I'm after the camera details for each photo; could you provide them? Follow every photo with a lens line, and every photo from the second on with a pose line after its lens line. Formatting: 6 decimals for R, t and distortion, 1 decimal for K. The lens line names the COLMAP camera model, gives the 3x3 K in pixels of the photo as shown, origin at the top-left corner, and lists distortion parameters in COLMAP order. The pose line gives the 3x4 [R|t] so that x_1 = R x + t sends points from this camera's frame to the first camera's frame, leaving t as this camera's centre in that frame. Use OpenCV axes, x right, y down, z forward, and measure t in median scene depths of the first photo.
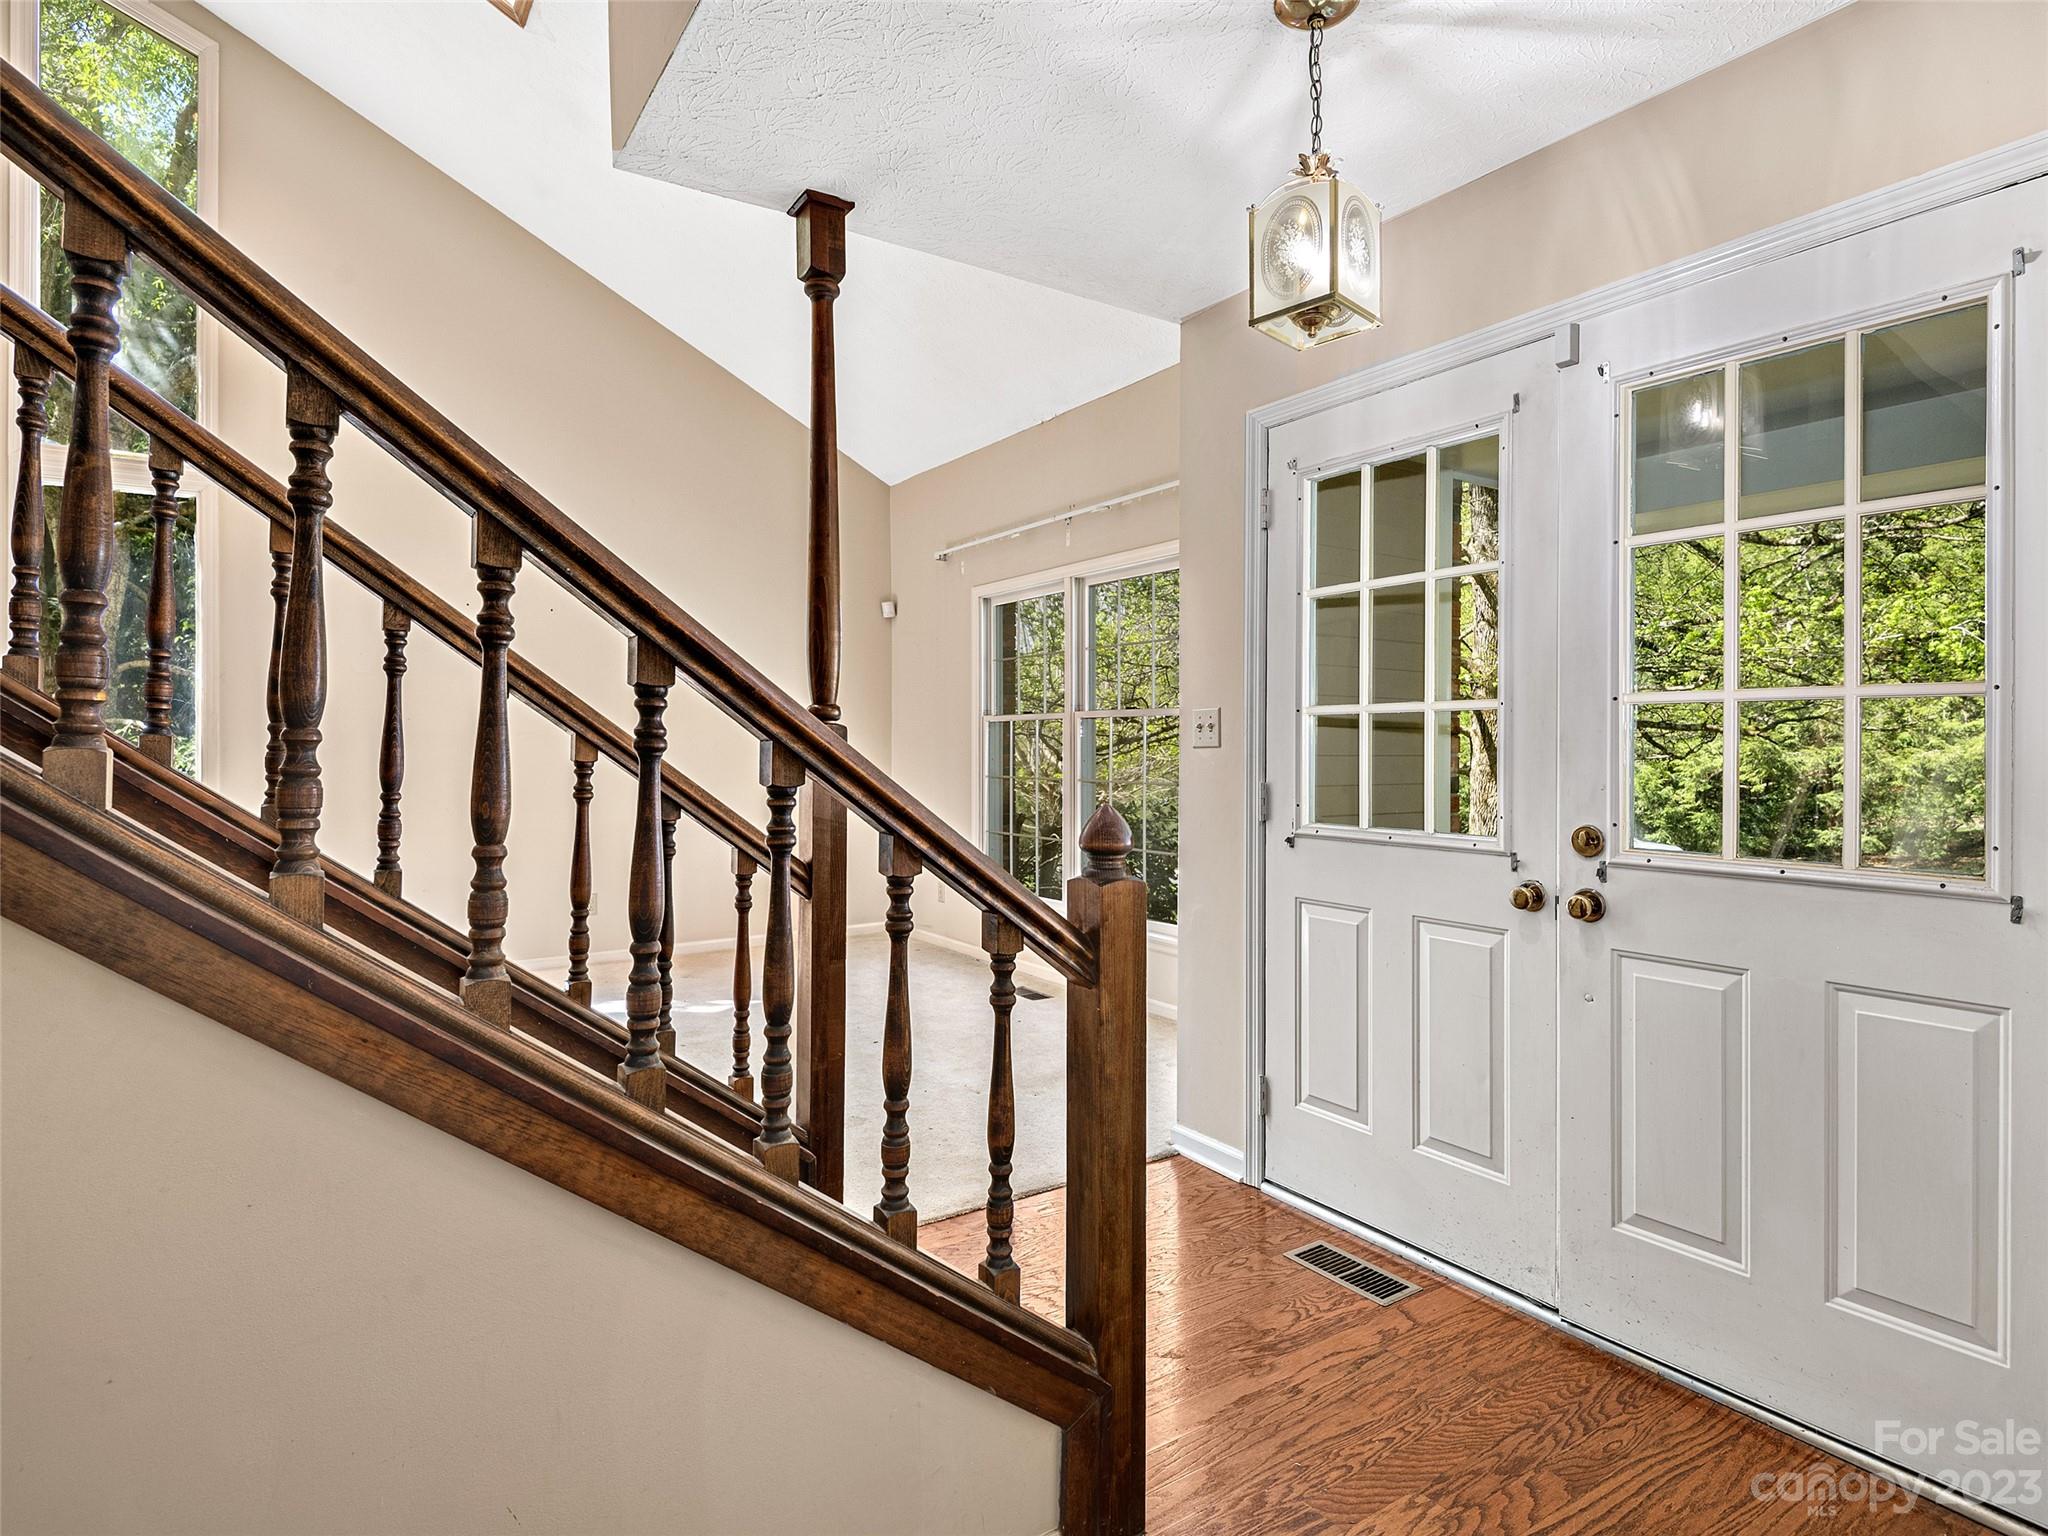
lens RADIAL K [[1070.9, 0, 1021.8], [0, 1070.9, 757.8], [0, 0, 1]] dist [0.033943, -0.037237]
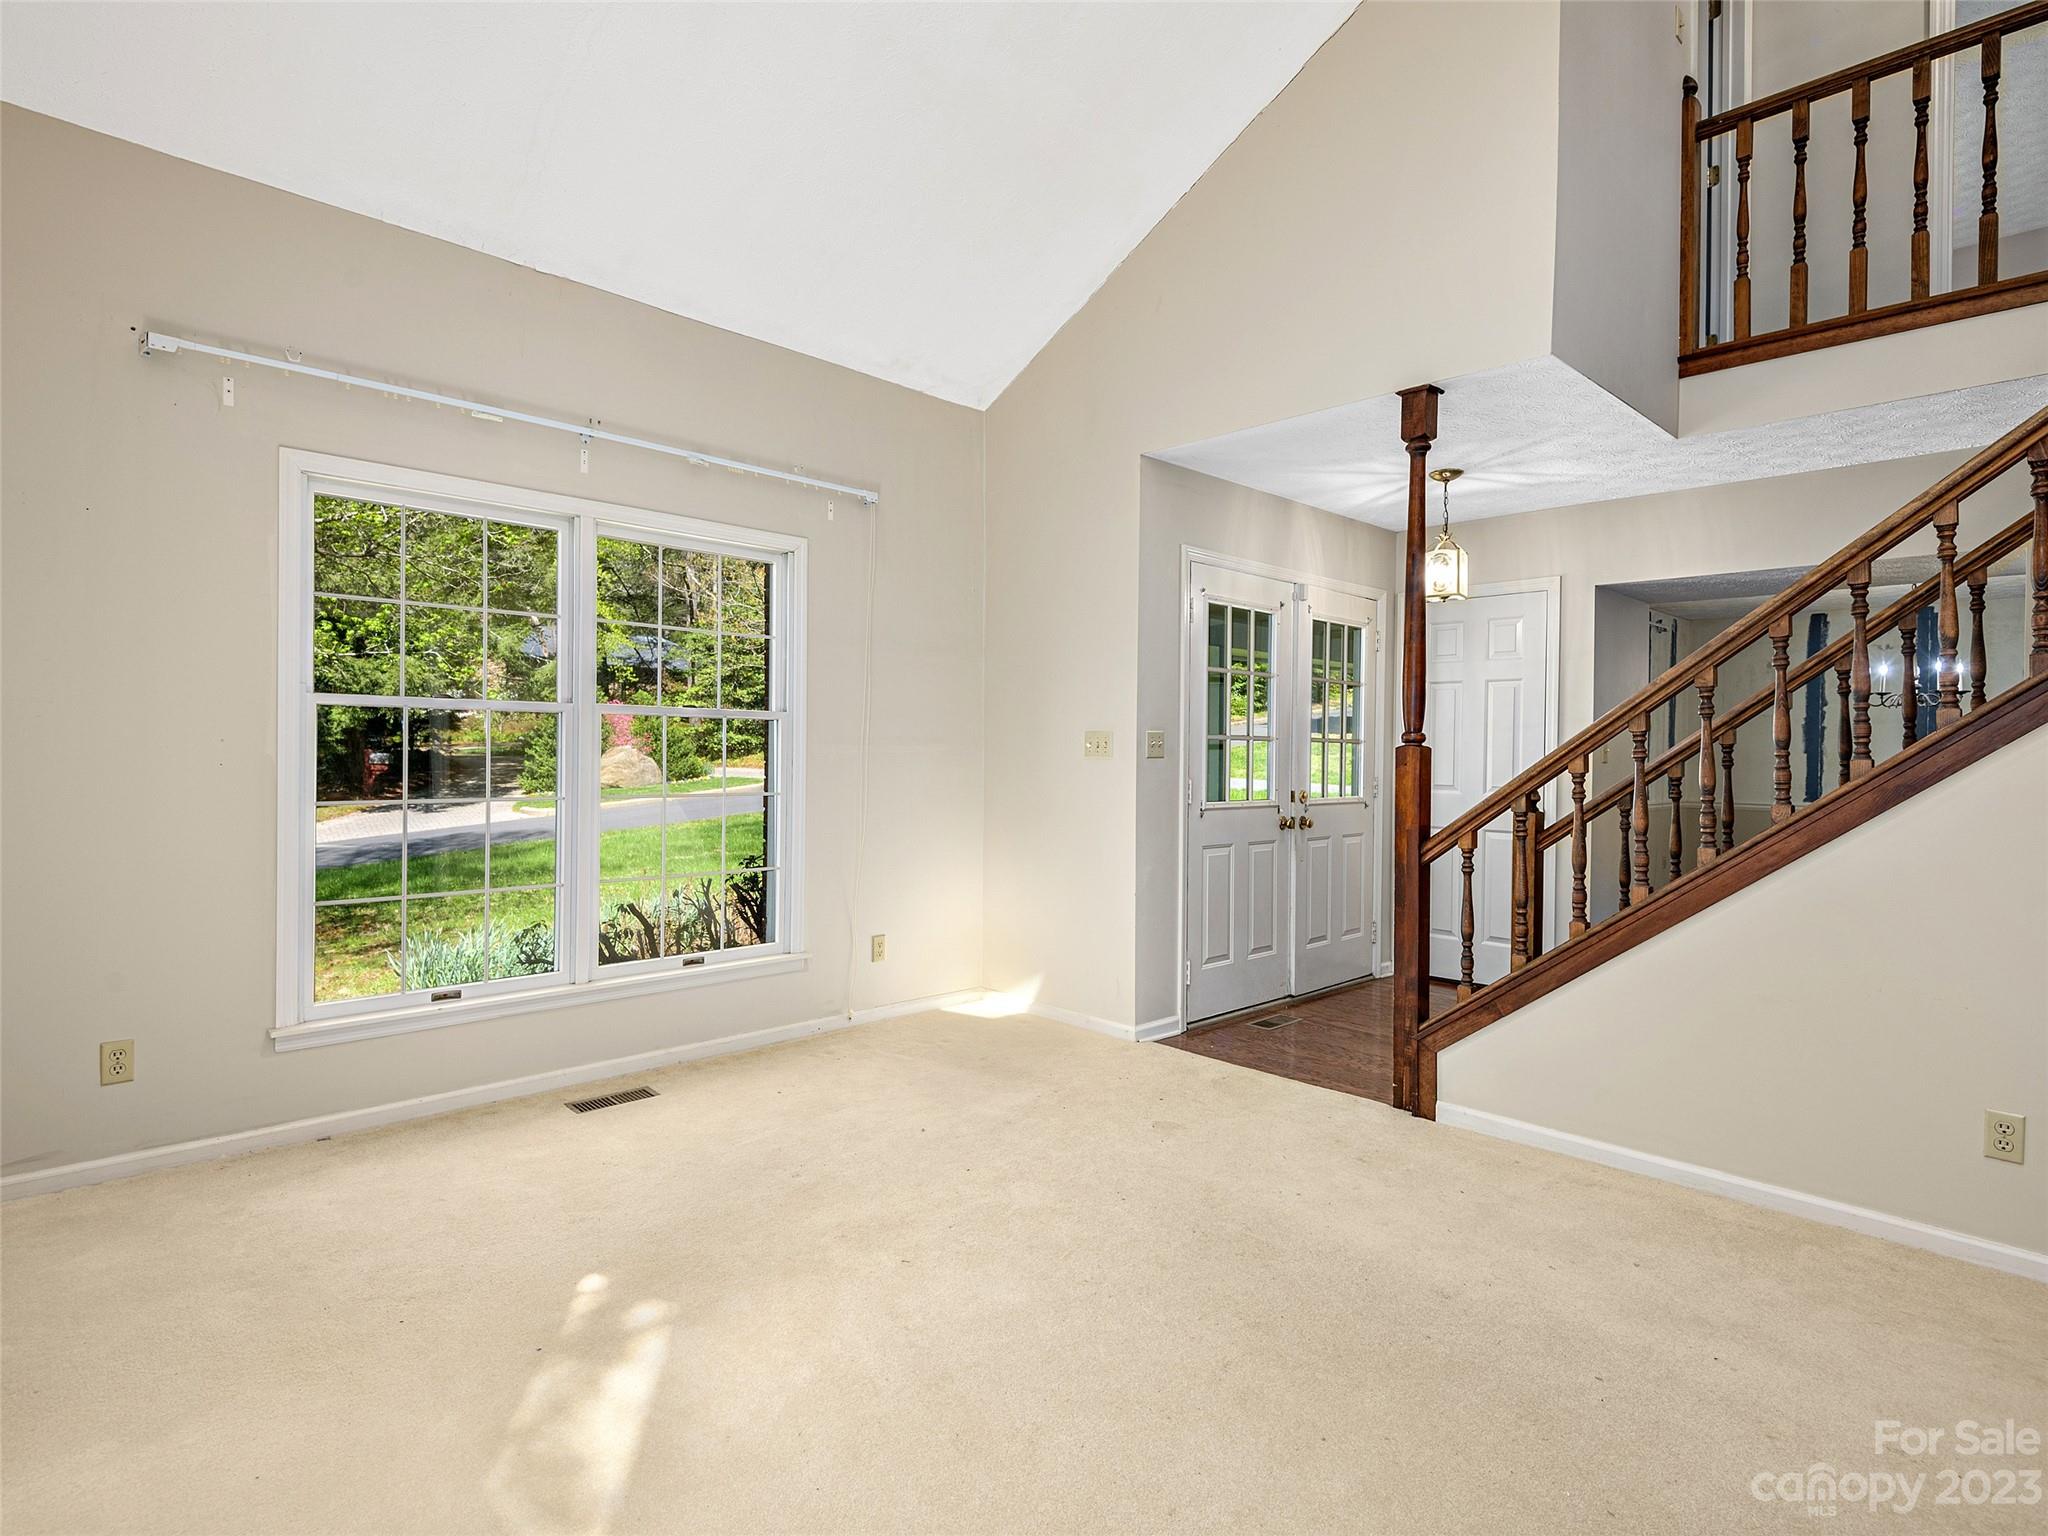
lens RADIAL K [[1070.9, 0, 1021.8], [0, 1070.9, 757.8], [0, 0, 1]] dist [0.033943, -0.037237]
pose [[-0.171304, -0.002626, 0.985215, -1.613013], [0.001690, 0.999994, 0.002959, -0.017143], [-0.985217, 0.002172, -0.171299, 1.869238]]
